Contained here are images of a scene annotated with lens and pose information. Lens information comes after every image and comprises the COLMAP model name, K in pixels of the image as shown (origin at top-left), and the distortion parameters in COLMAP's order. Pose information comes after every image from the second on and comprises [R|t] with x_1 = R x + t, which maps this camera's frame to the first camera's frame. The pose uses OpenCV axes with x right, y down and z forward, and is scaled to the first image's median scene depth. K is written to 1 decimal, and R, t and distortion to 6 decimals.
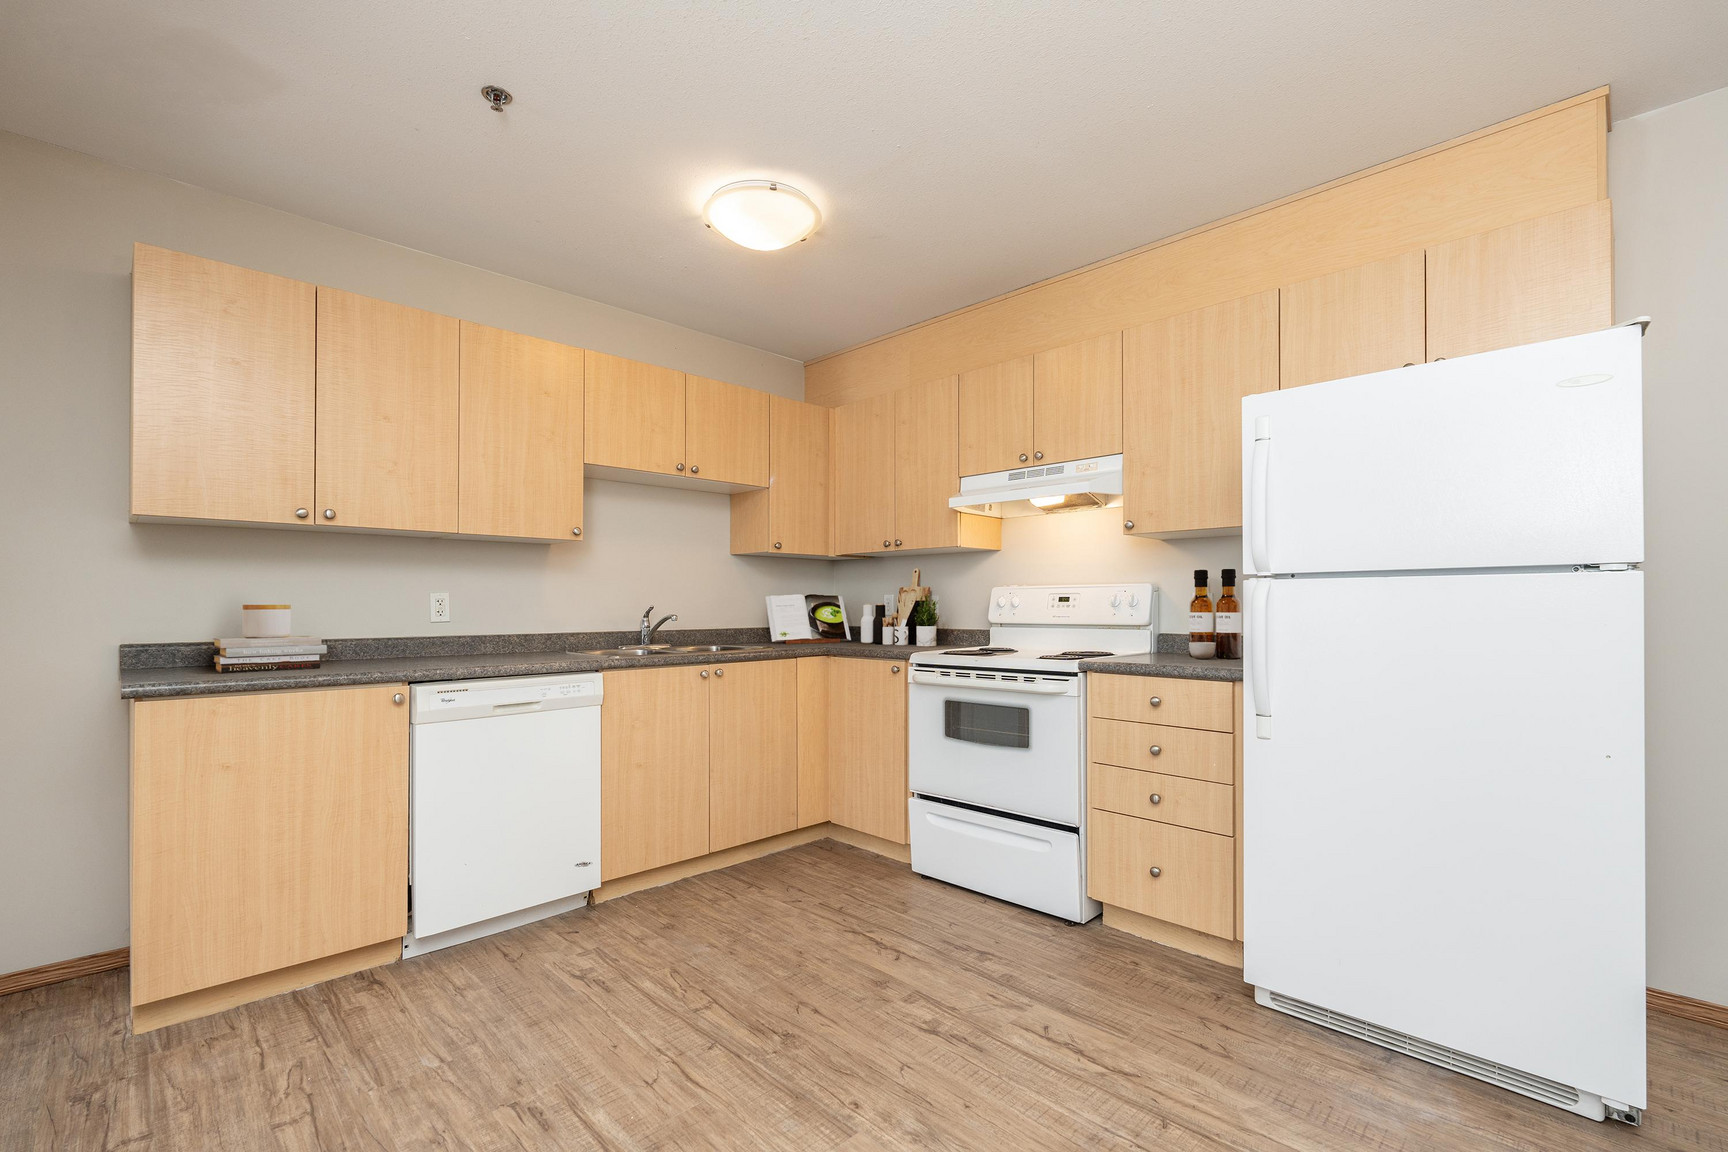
lens RADIAL K [[790.3, 0, 888.7], [0, 790.3, 599.5], [0, 0, 1]] dist [0.002111, -0.000016]
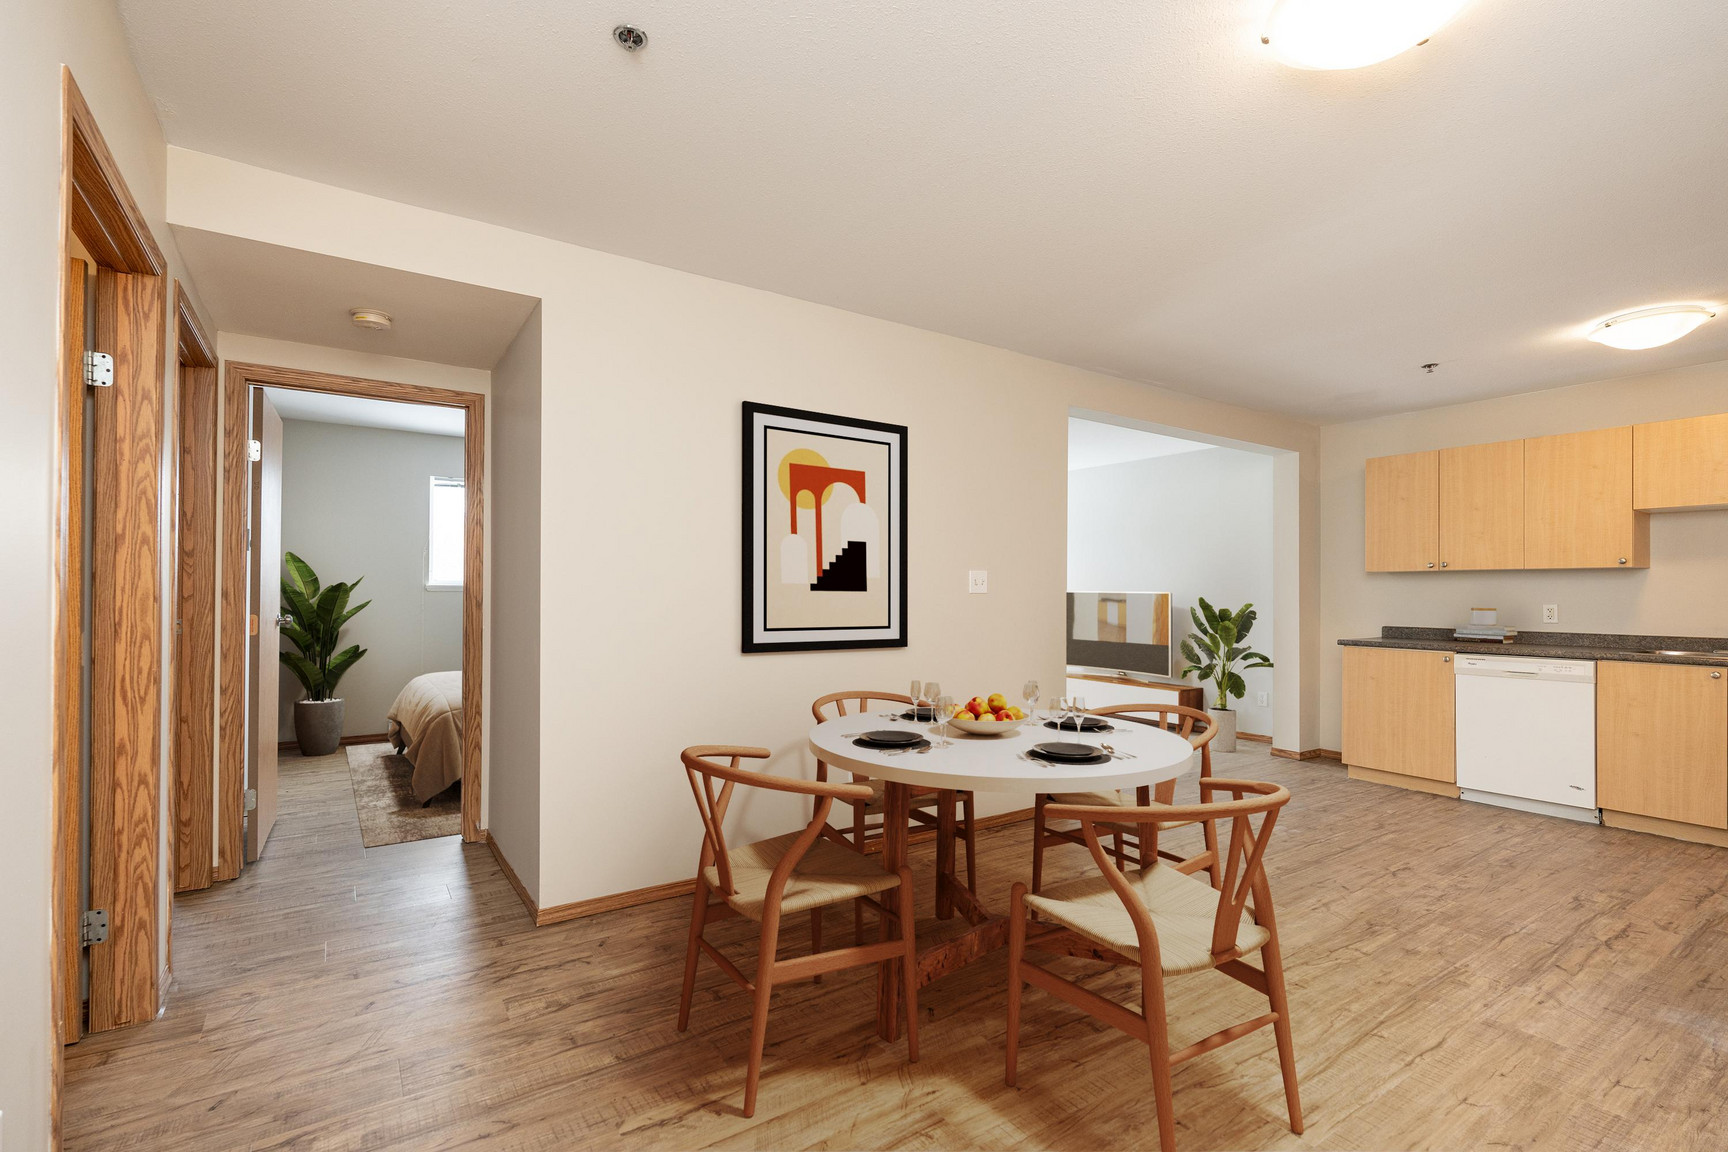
lens RADIAL K [[790.3, 0, 866.5], [0, 790.3, 585.1], [0, 0, 1]] dist [0.002111, -0.000016]
pose [[-0.181508, -0.008760, -0.983351, 1.557151], [-0.003006, 0.999961, -0.008353, -0.036595], [0.983385, 0.001439, -0.181527, -0.060384]]
